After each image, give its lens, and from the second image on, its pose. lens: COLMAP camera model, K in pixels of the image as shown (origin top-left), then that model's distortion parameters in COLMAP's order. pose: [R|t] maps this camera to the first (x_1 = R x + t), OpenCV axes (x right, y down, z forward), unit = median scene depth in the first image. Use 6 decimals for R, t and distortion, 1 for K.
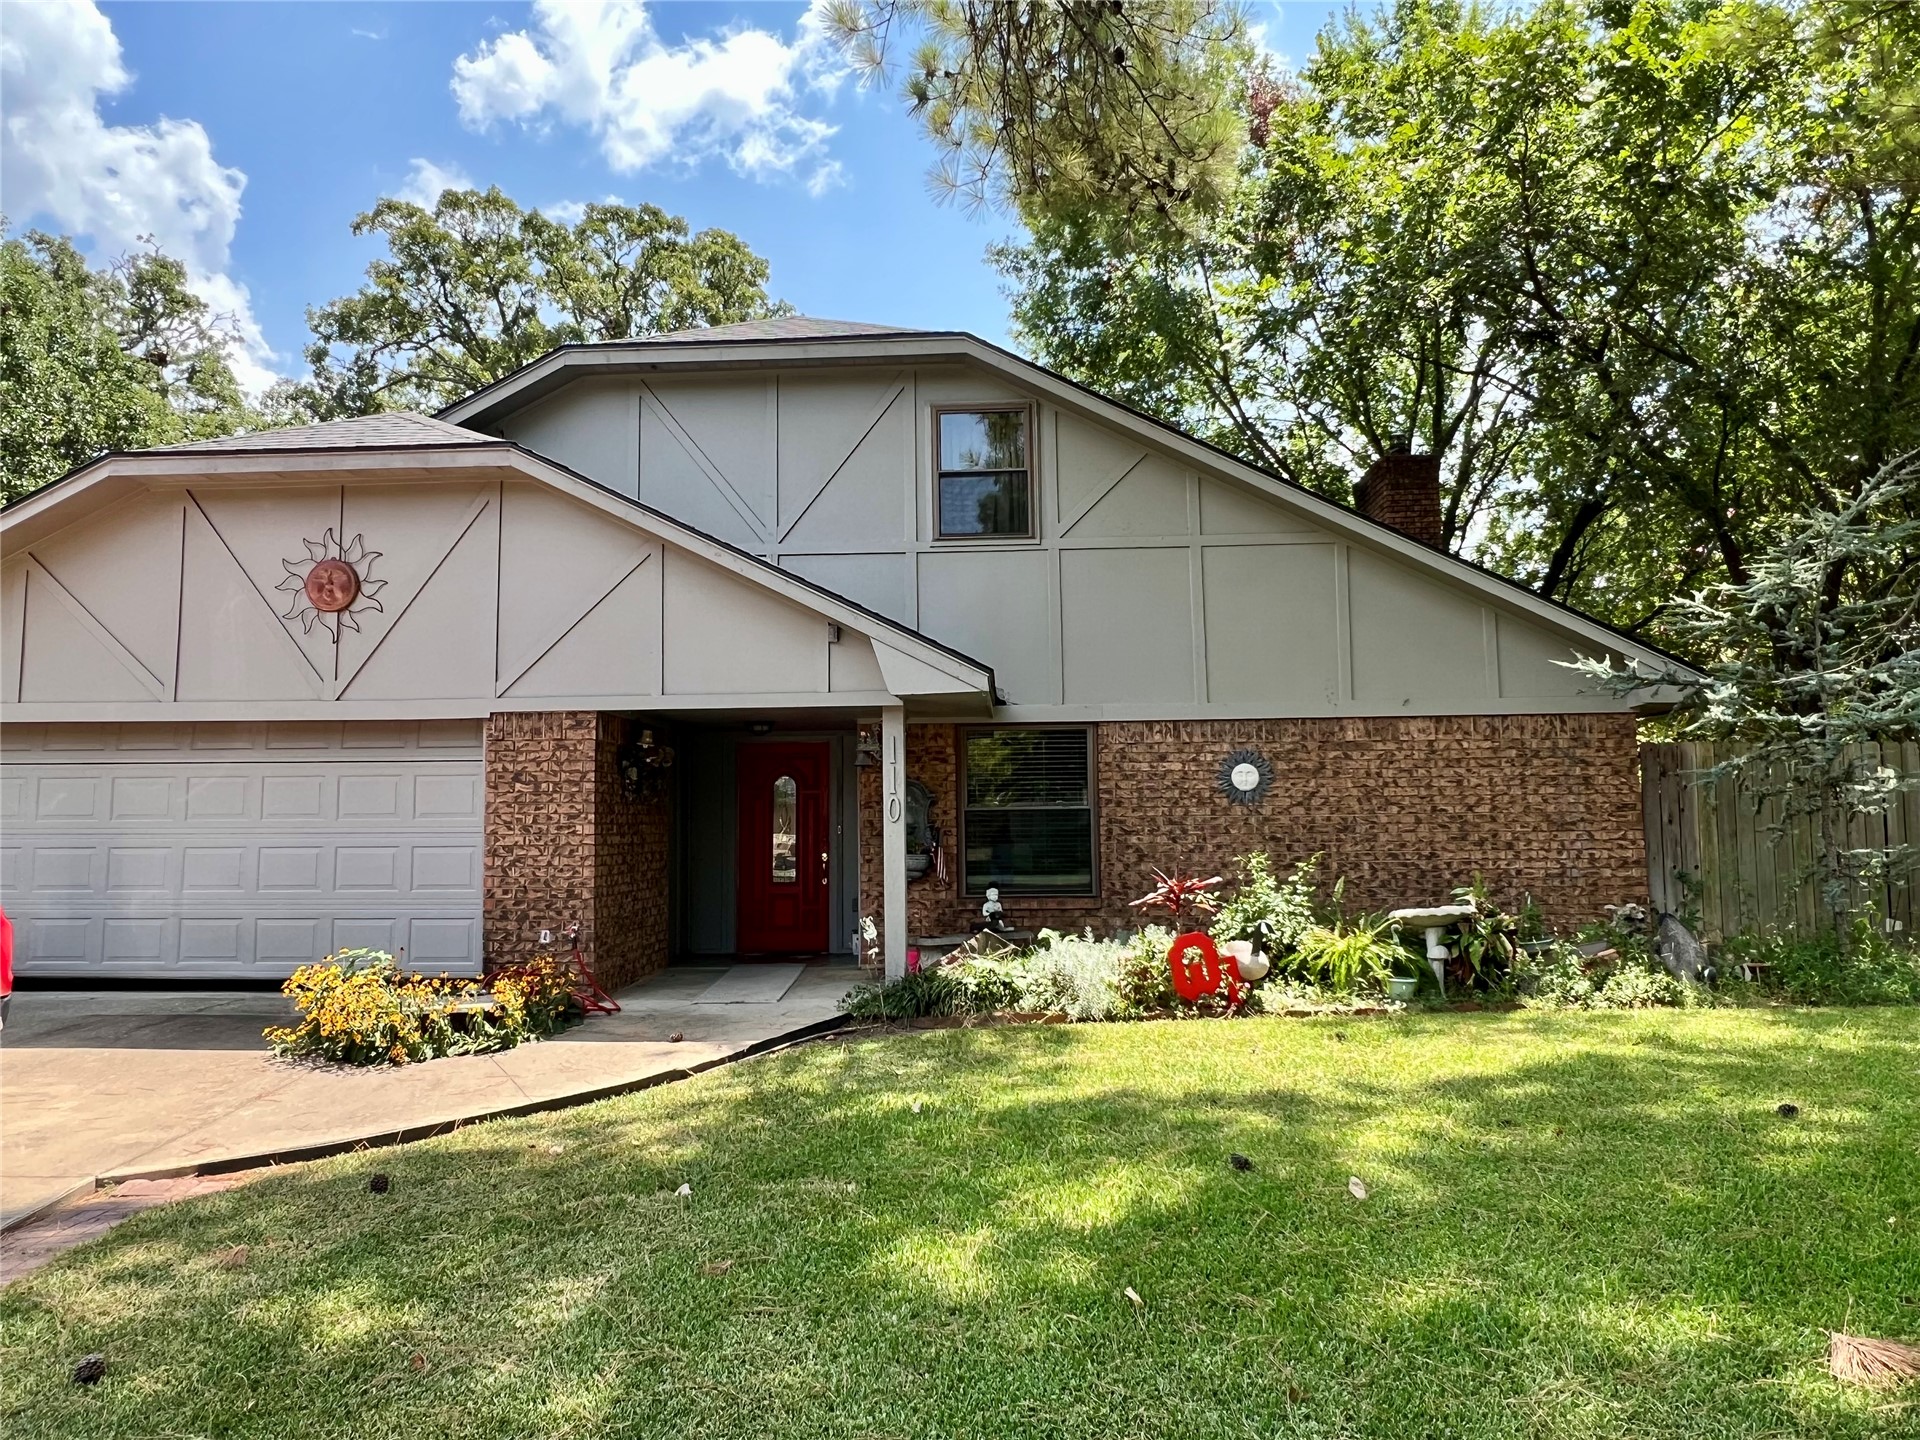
lens RADIAL K [[1288.8, 0, 924.9], [0, 1288.8, 706.7], [0, 0, 1]] dist [-0.008315, 0.013265]
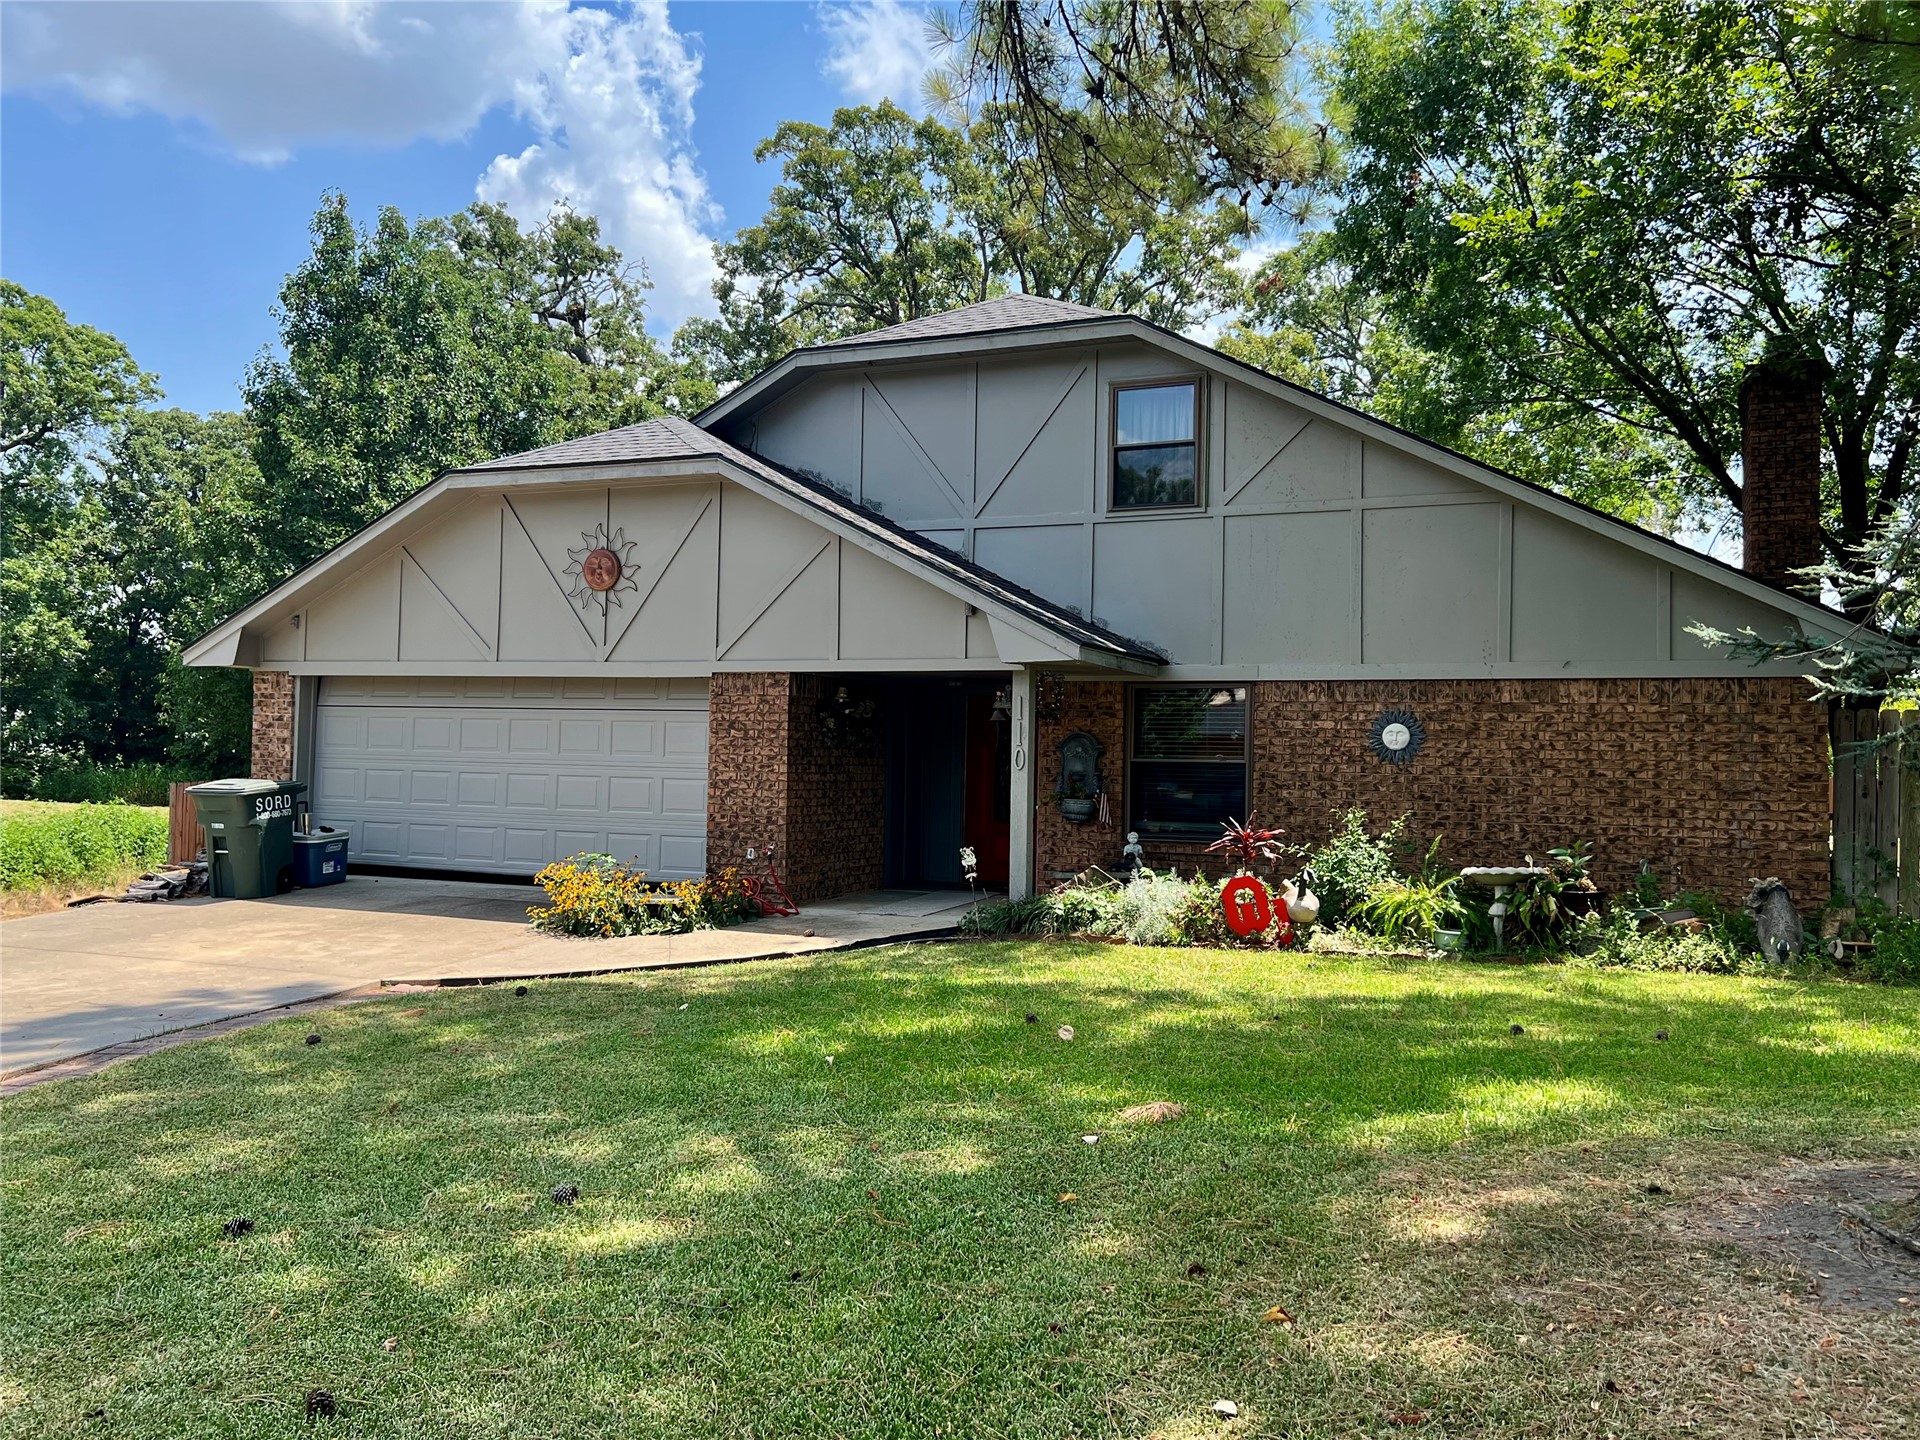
lens RADIAL K [[1529.1, 0, 965.2], [0, 1529.1, 719.1], [0, 0, 1]] dist [0.062682, -0.065411]
pose [[0.942813, 0.018300, -0.332820, 0.366443], [0.002254, 0.998119, 0.061266, -0.038663], [0.333315, -0.058513, 0.940998, -0.293852]]
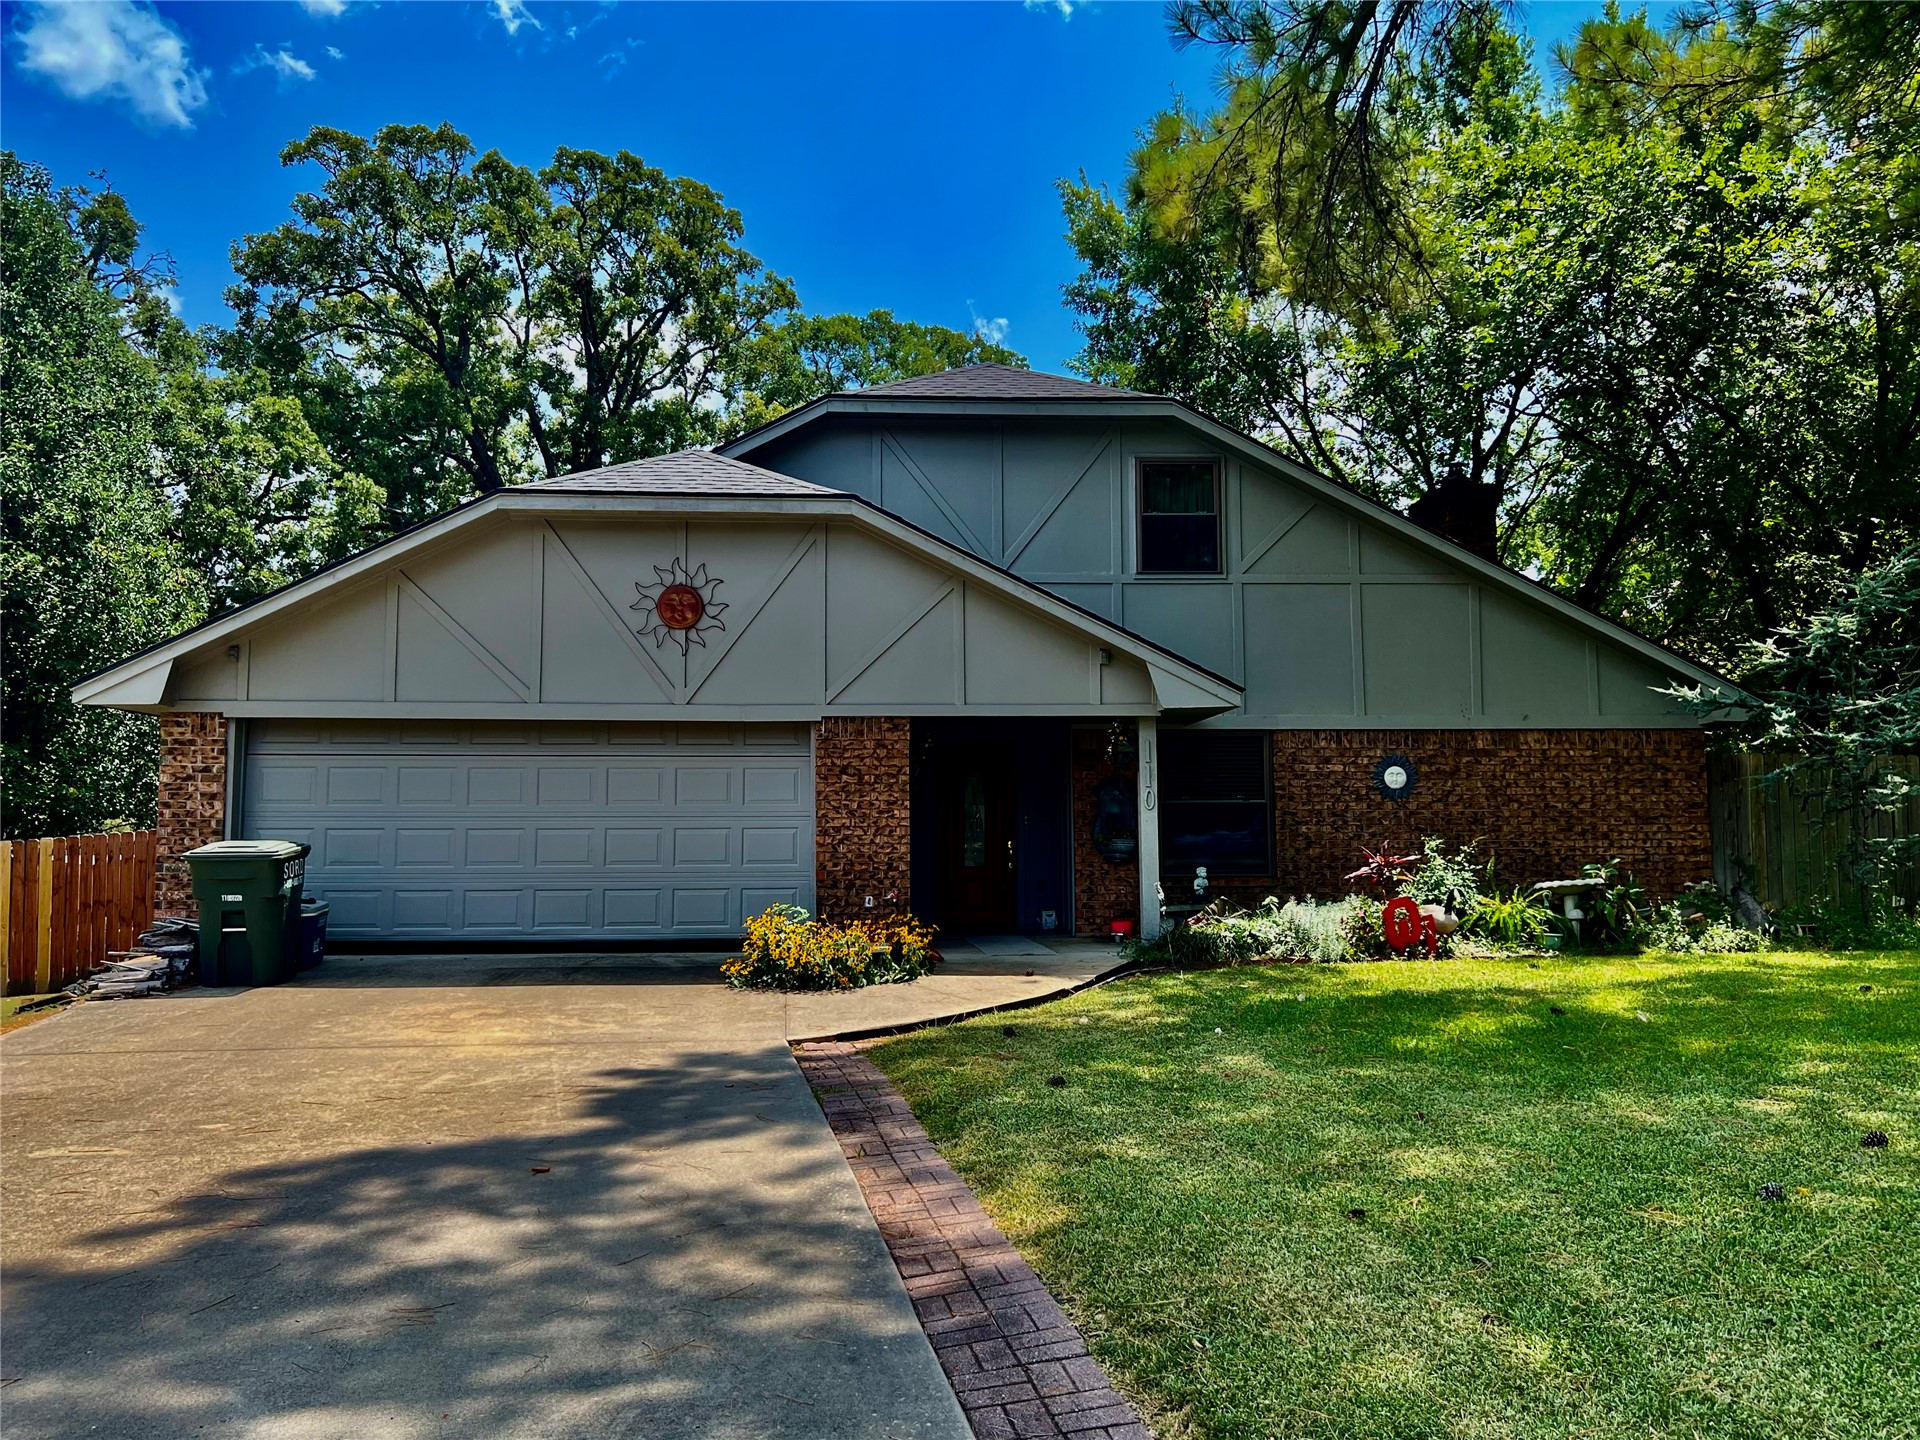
lens RADIAL K [[1529.1, 0, 947.0], [0, 1529.1, 716.9], [0, 0, 1]] dist [0.062682, -0.065411]
pose [[0.992528, 0.014553, 0.121148, -0.376908], [-0.015966, 0.999815, 0.010697, -0.011760], [-0.120970, -0.012551, 0.992577, -0.412678]]
